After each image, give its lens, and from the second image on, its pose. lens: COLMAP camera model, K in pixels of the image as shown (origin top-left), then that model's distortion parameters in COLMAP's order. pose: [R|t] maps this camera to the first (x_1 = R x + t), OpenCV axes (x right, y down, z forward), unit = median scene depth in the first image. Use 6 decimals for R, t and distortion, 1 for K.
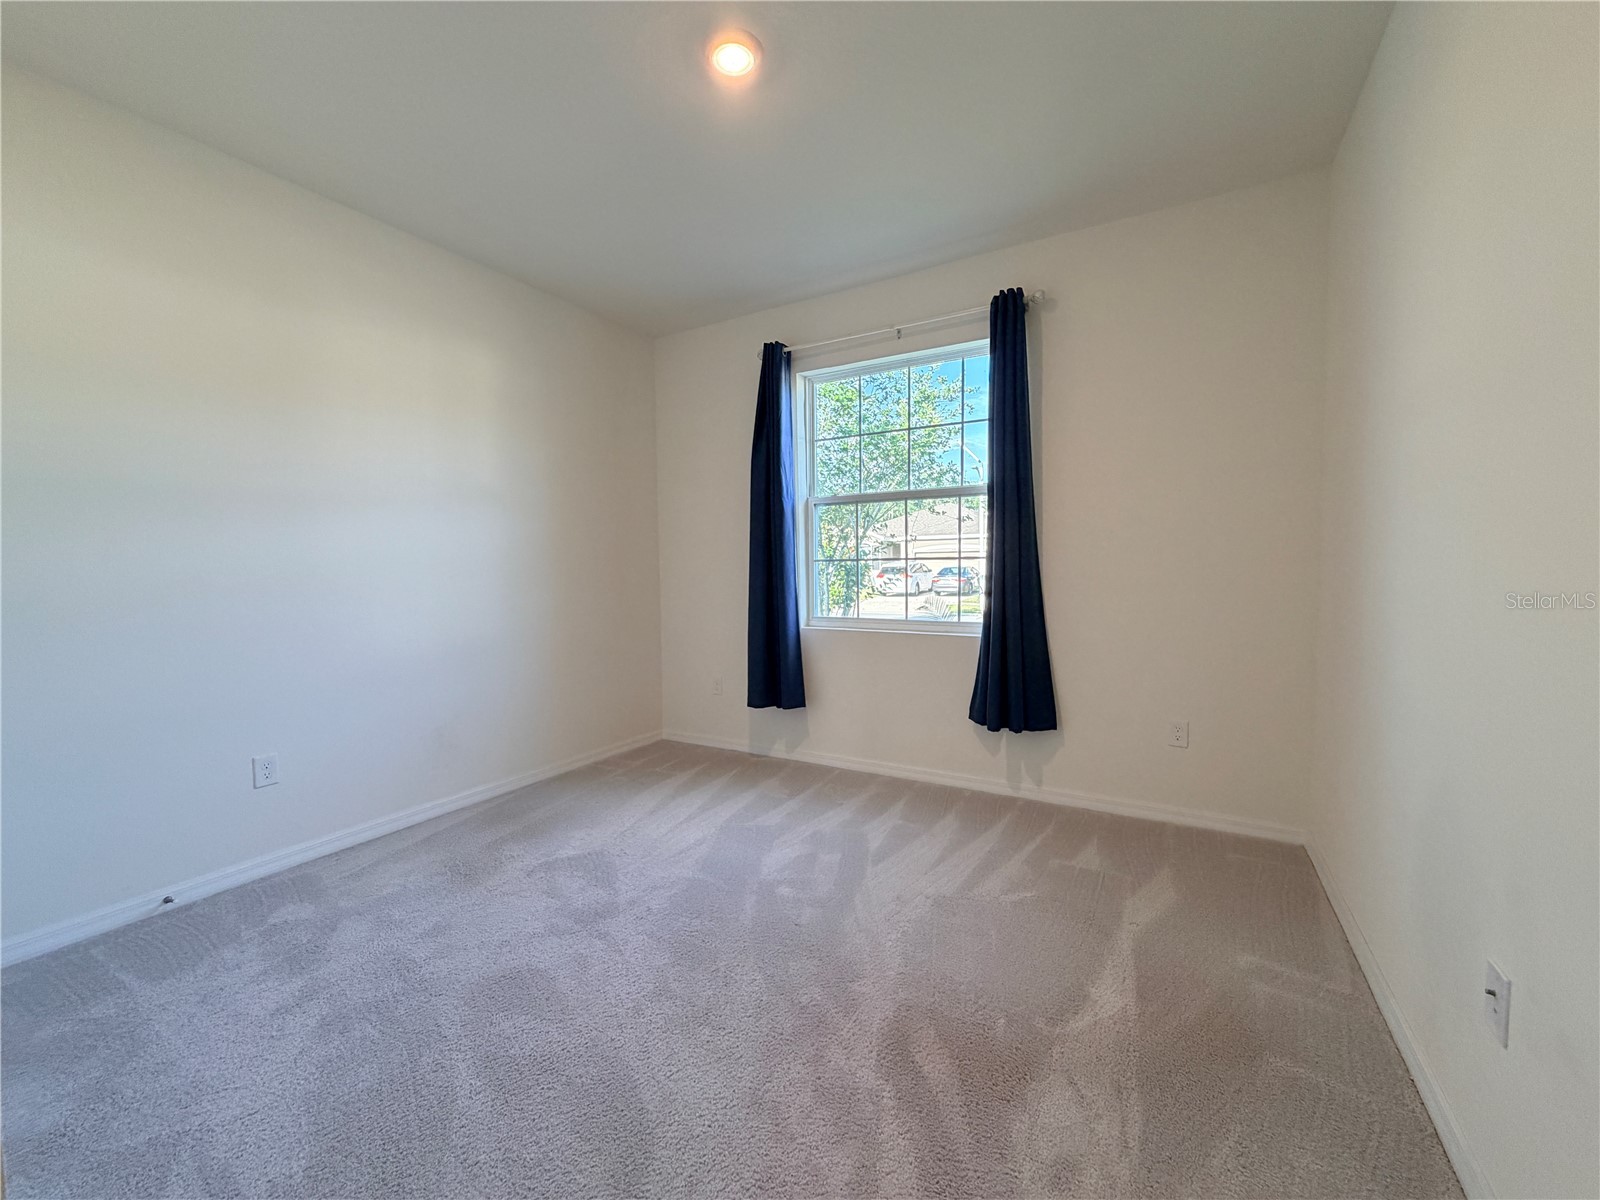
lens RADIAL K [[639.2, 0, 800.0], [0, 639.2, 600.0], [0, 0, 1]] dist [0.001257, 0.000401]
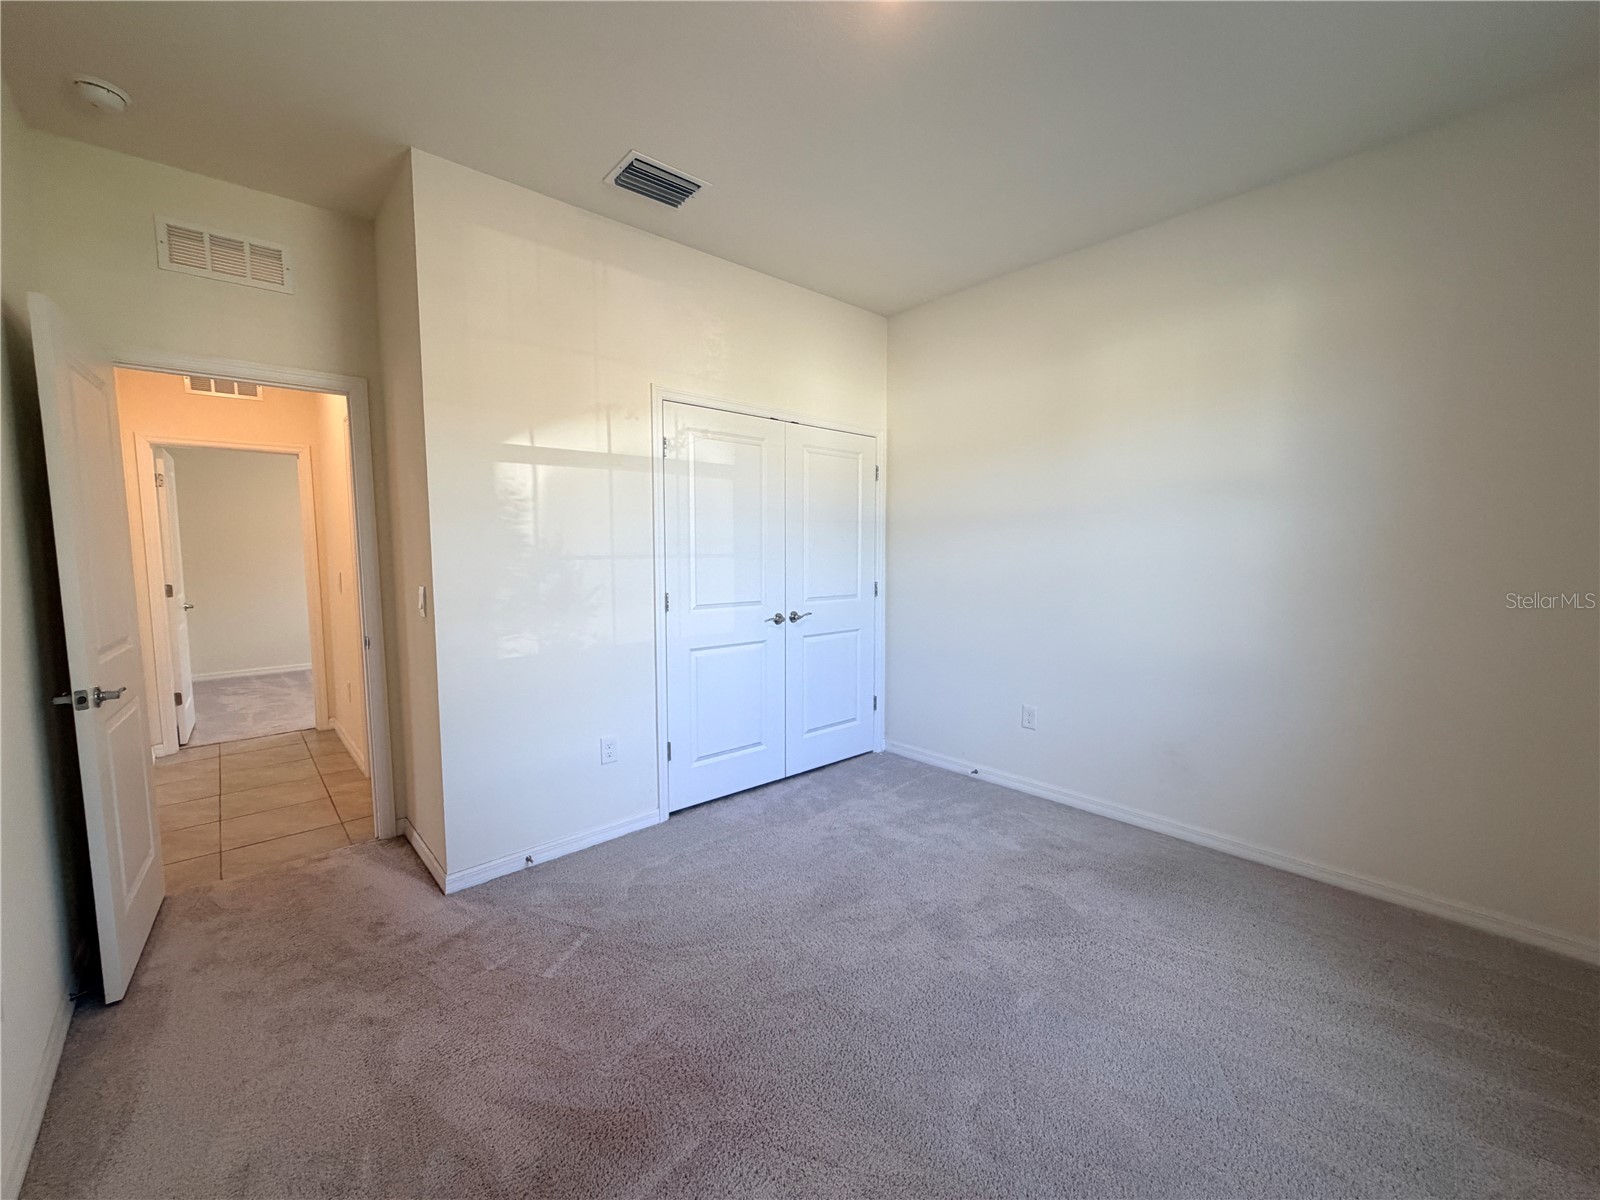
lens RADIAL K [[639.2, 0, 800.0], [0, 639.2, 600.0], [0, 0, 1]] dist [0.001257, 0.000401]
pose [[-0.307259, 0.086692, -0.947669, 0.597805], [-0.044179, 0.993469, 0.105206, -0.105711], [0.950600, 0.074193, -0.301423, 0.949653]]
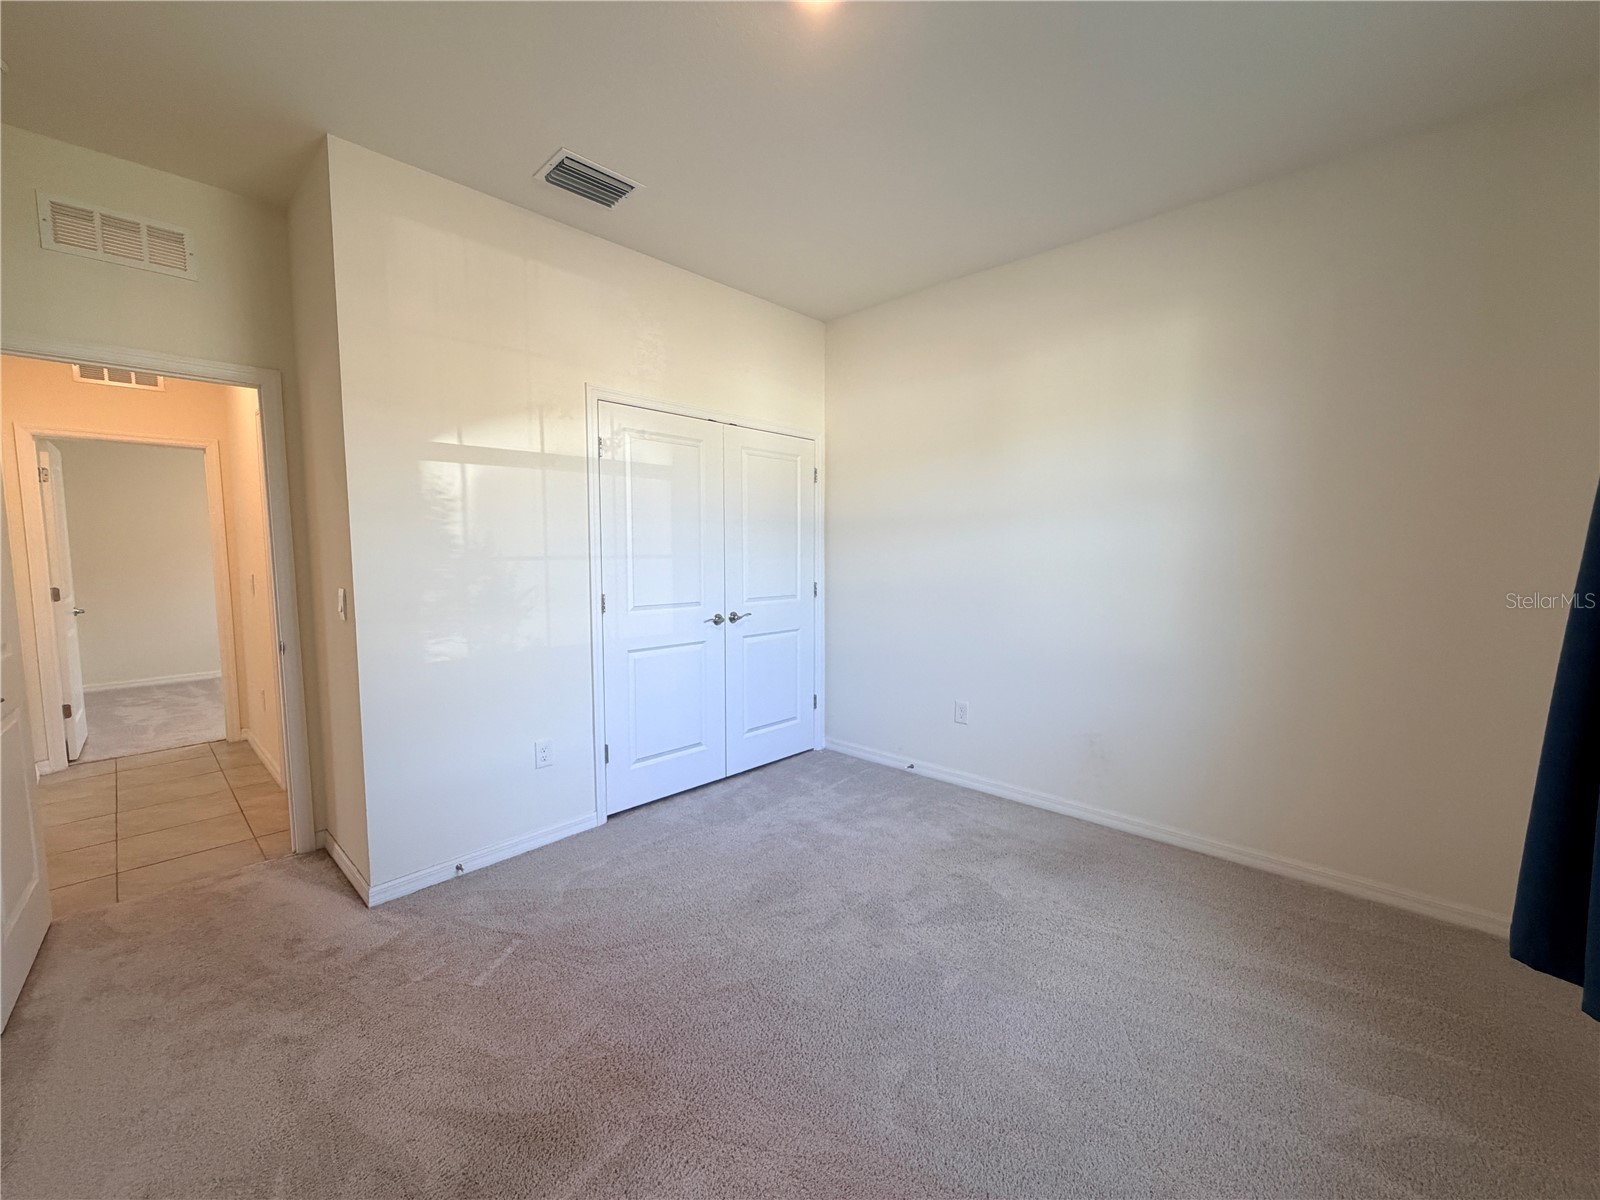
lens RADIAL K [[639.2, 0, 800.0], [0, 639.2, 600.0], [0, 0, 1]] dist [0.001257, 0.000401]
pose [[-0.228575, 0.086996, -0.969631, 0.609070], [-0.046981, 0.993853, 0.100244, -0.107645], [0.972392, 0.068468, -0.223083, 0.973590]]
